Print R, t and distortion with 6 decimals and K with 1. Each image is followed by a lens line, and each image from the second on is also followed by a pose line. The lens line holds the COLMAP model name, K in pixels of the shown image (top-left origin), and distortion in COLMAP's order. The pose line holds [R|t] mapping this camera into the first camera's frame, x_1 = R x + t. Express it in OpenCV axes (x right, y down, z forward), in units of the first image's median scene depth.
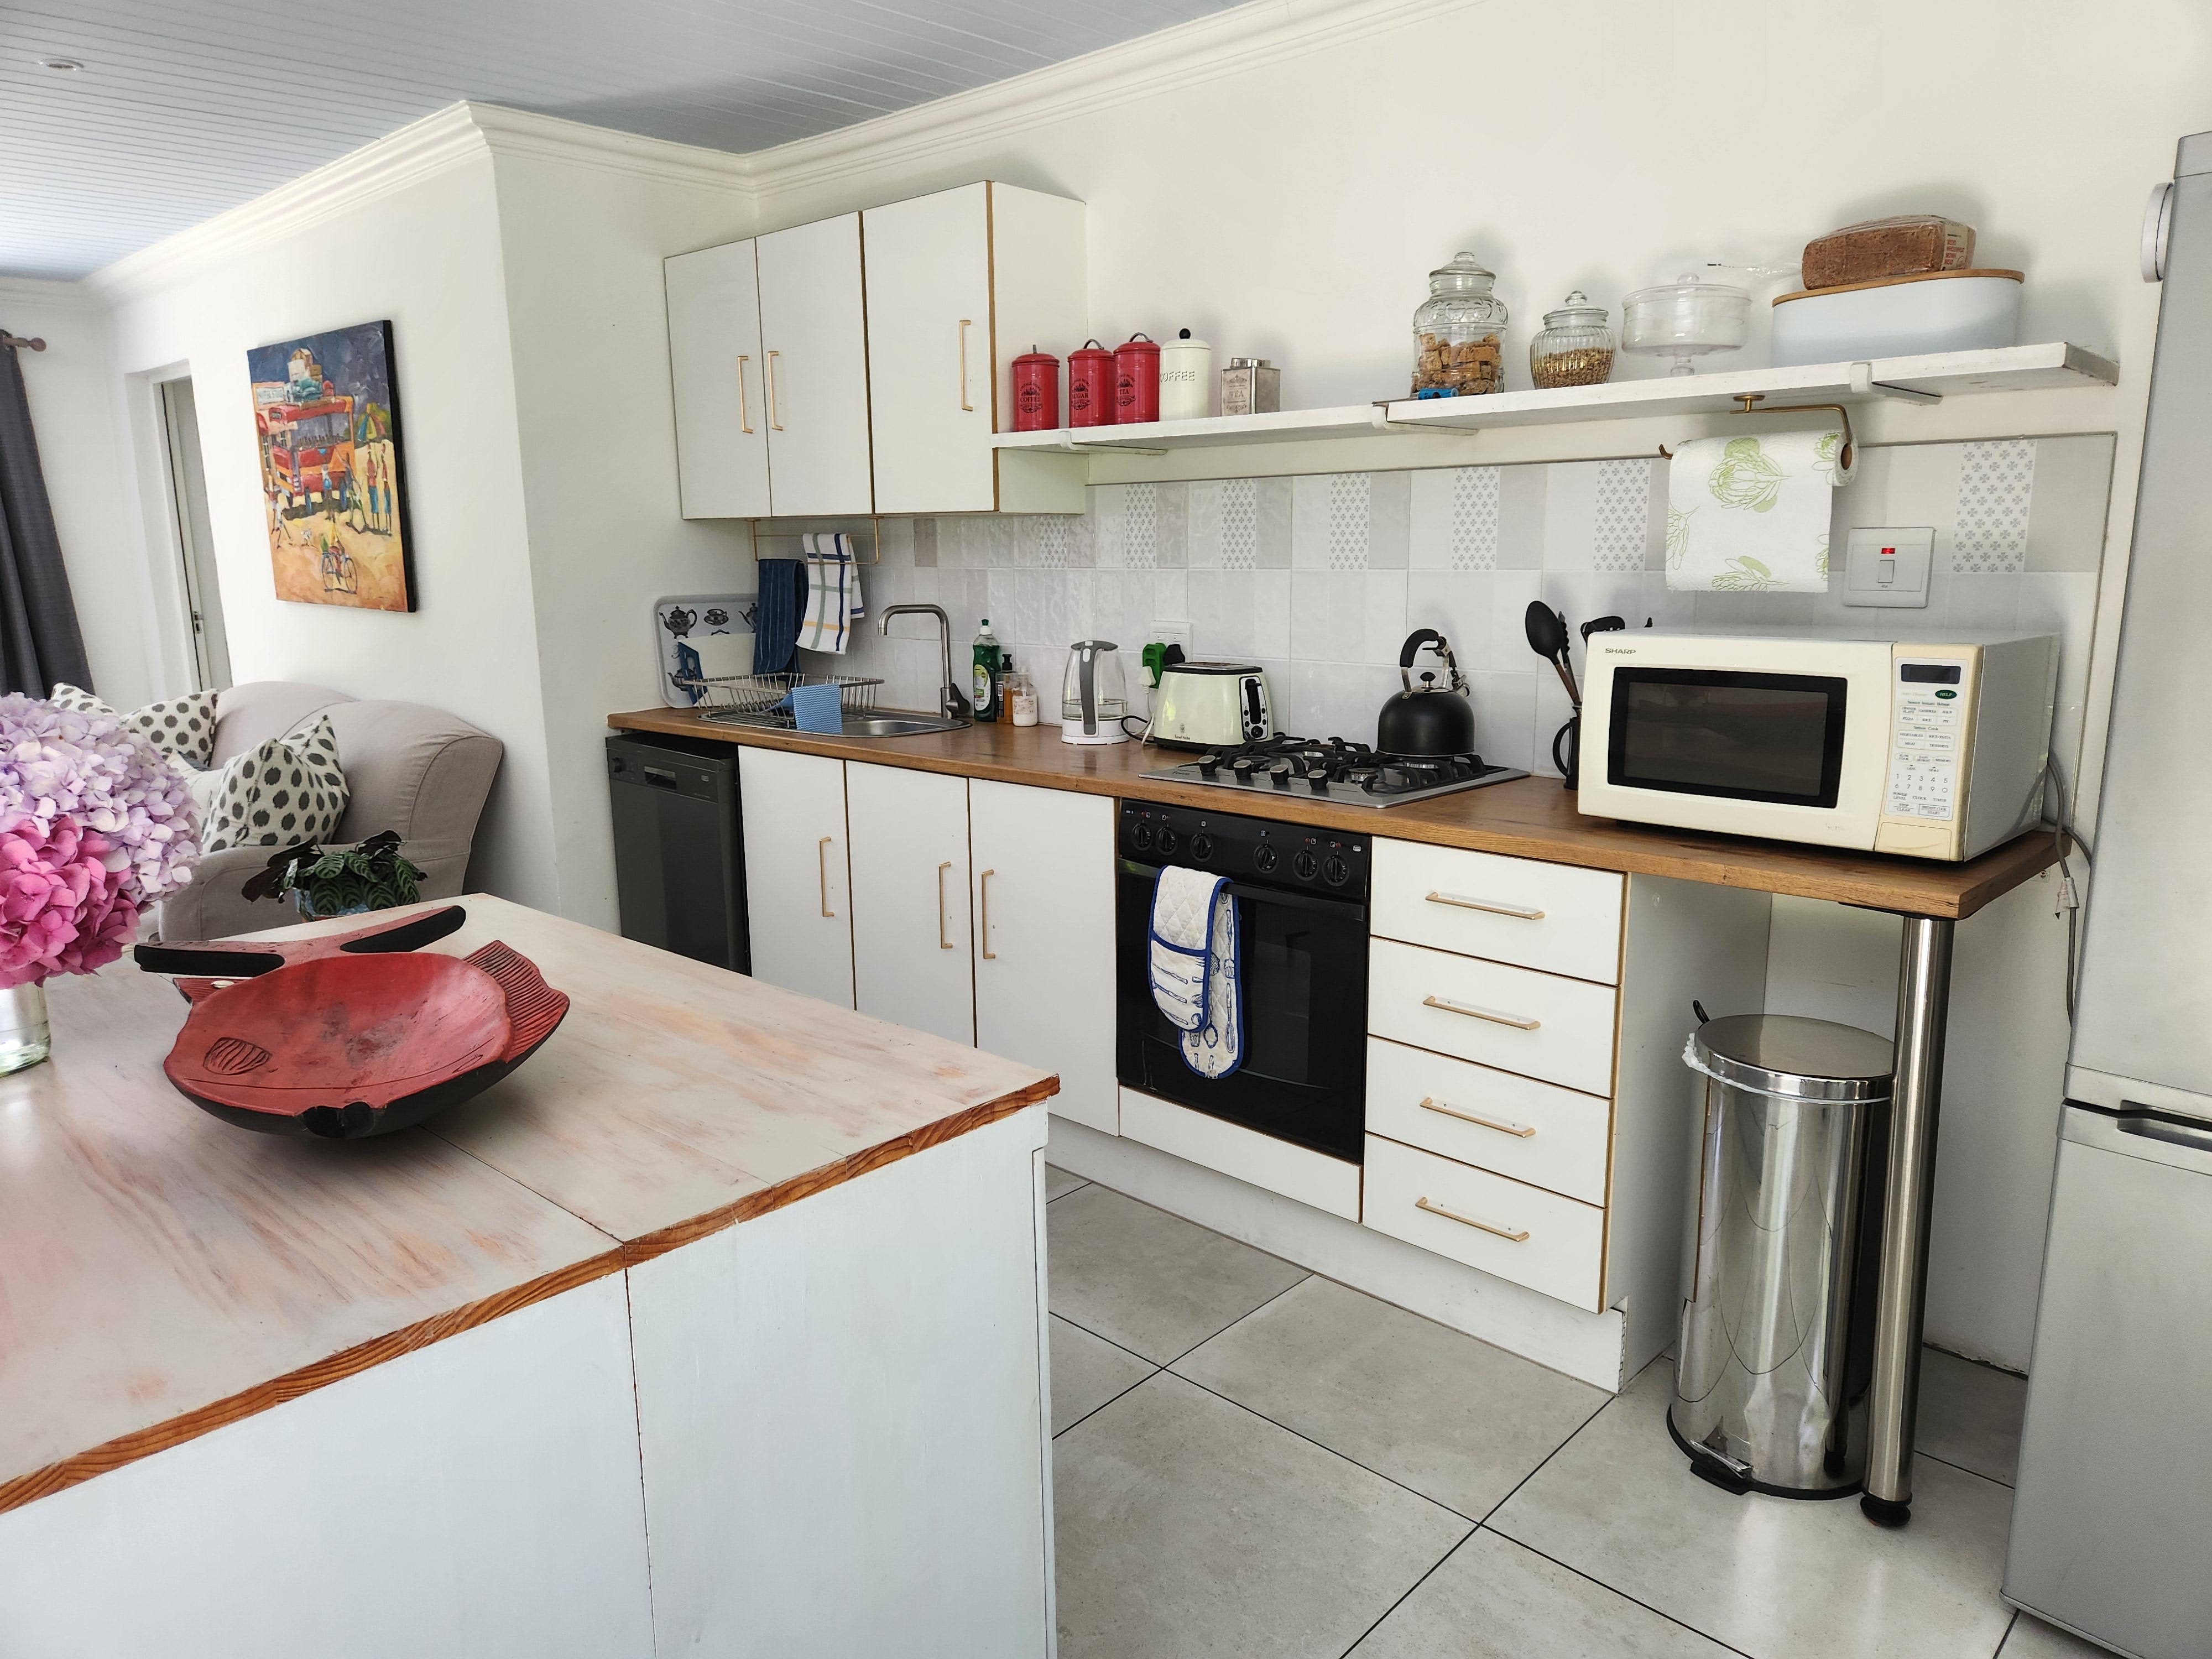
lens RADIAL K [[1478.5, 0, 1118.7], [0, 1478.5, 825.0], [0, 0, 1]] dist [0.060940, -0.049697]
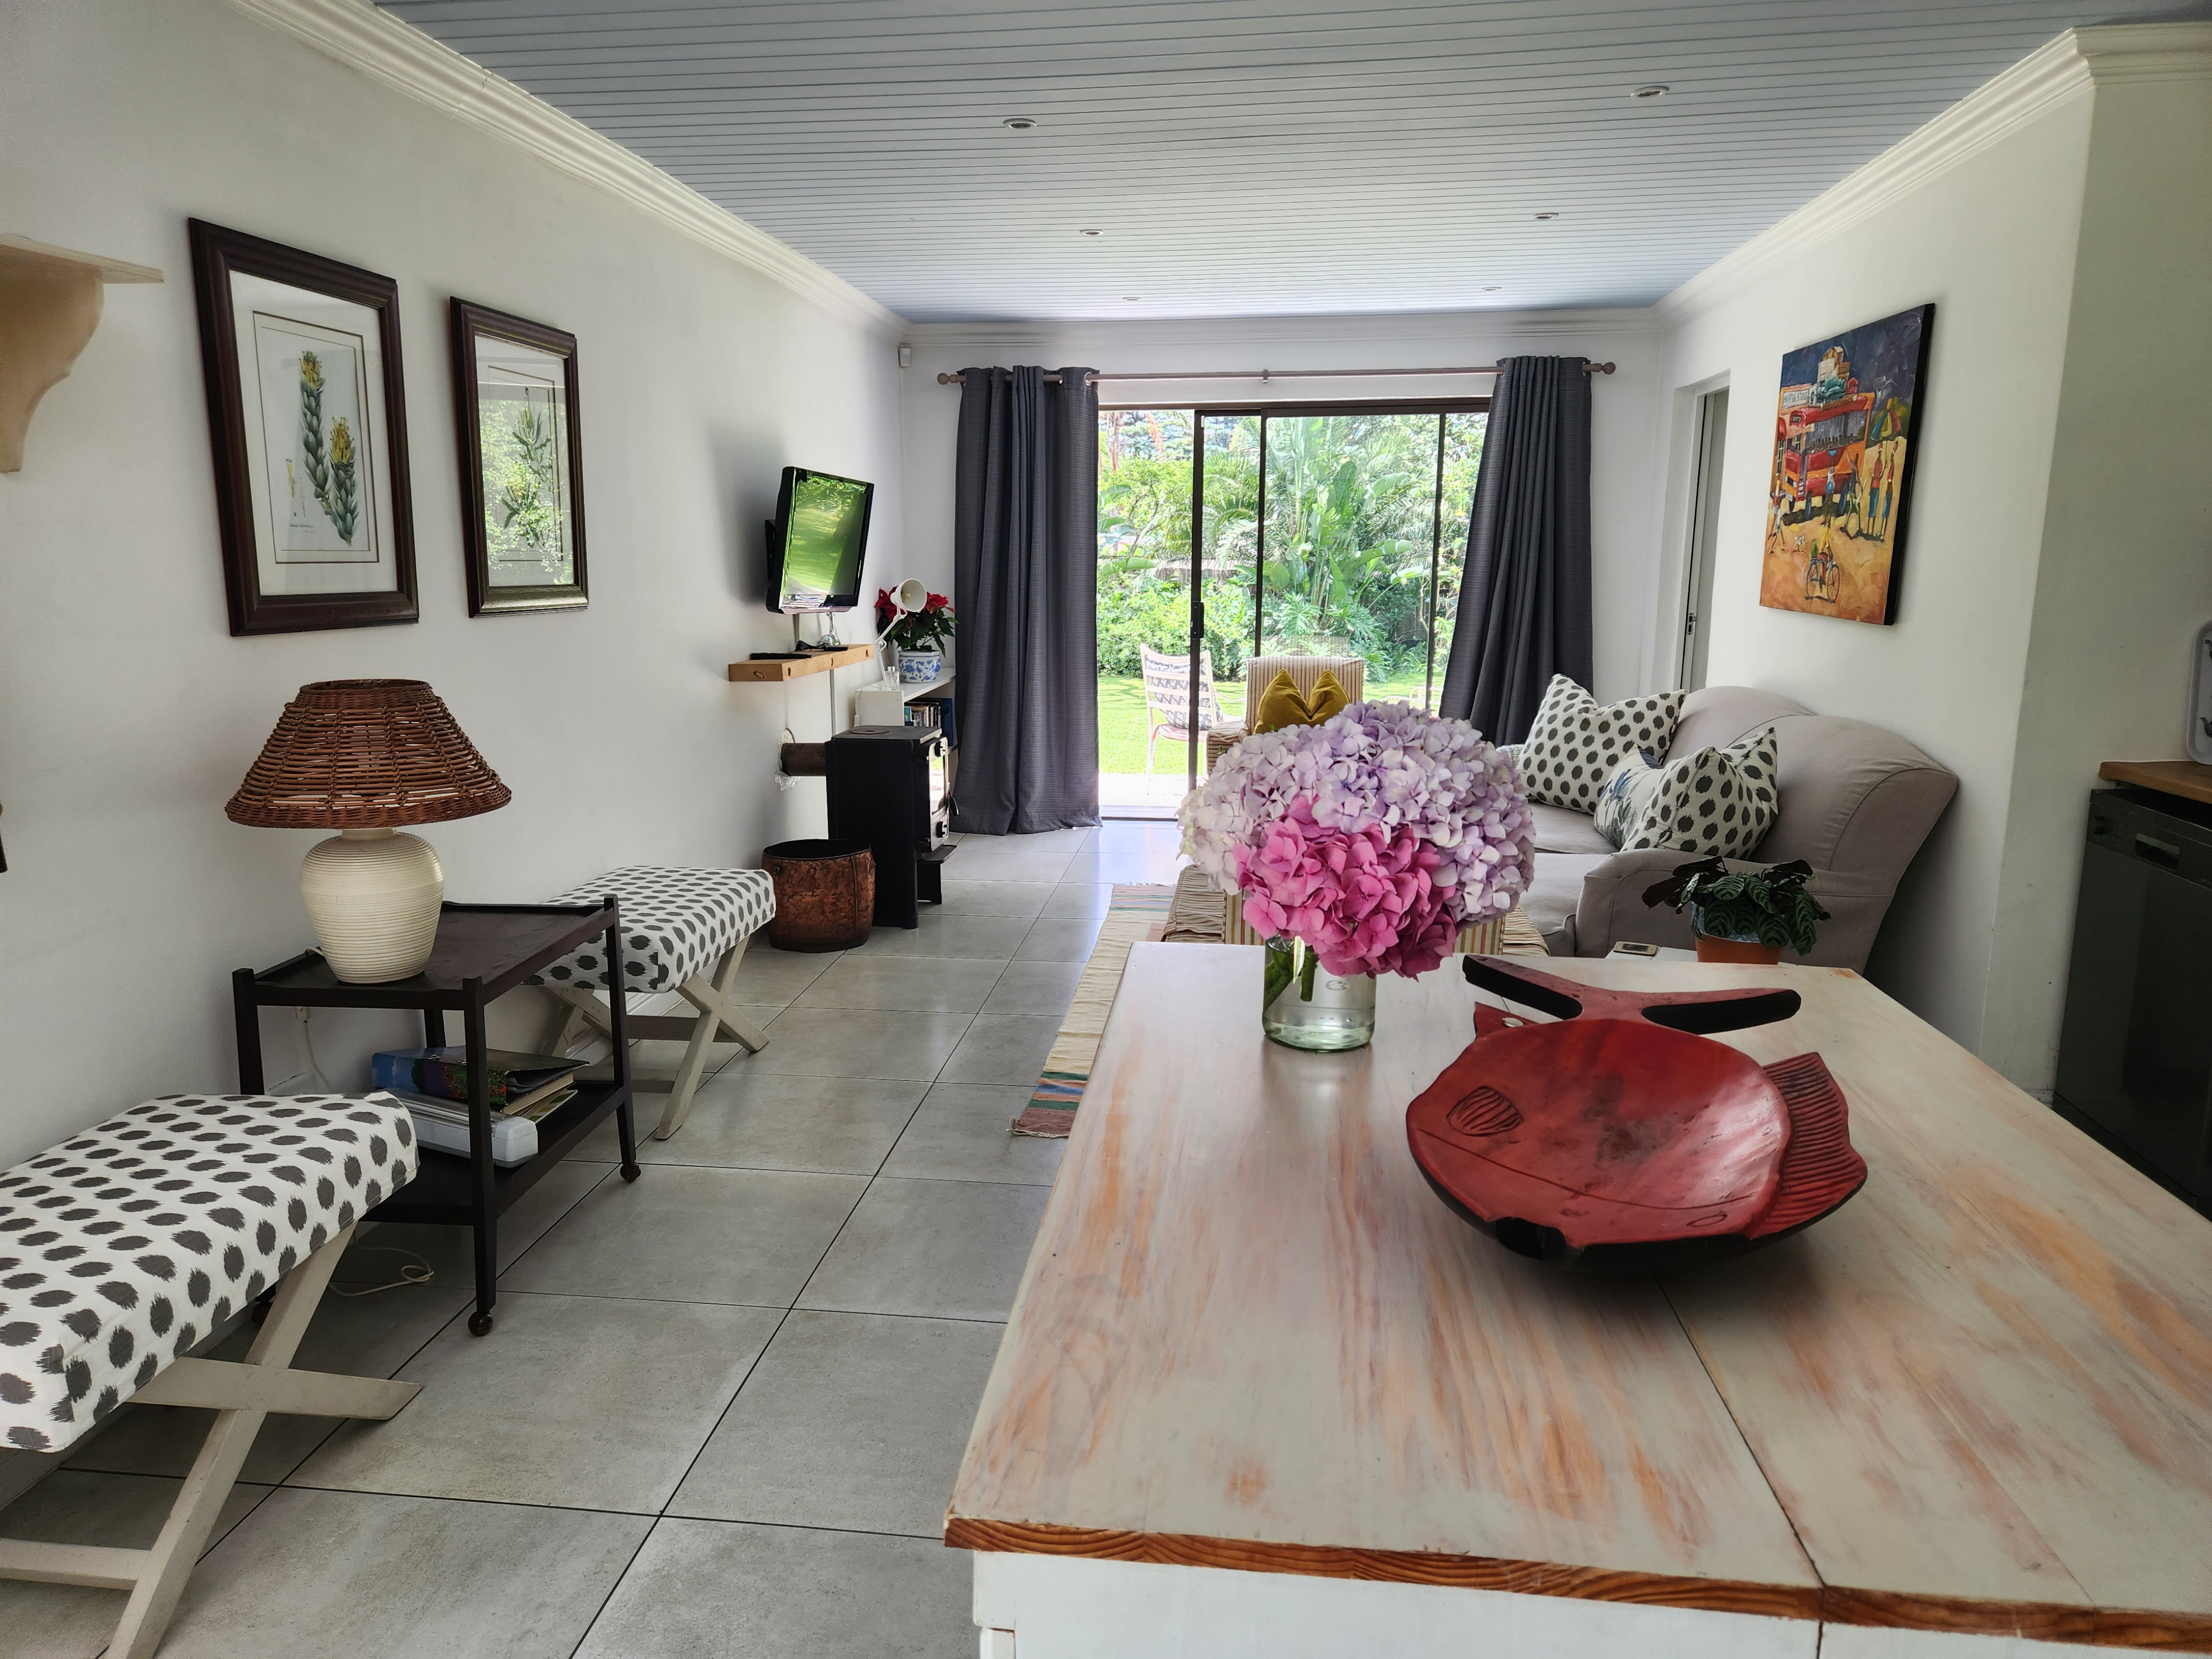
lens RADIAL K [[1478.5, 0, 1092.6], [0, 1478.5, 836.4], [0, 0, 1]] dist [0.060940, -0.049697]
pose [[0.585979, 0.166037, -0.793133, -0.012346], [-0.161502, 0.983076, 0.086480, -0.021719], [0.794069, 0.077418, 0.602877, 0.096929]]
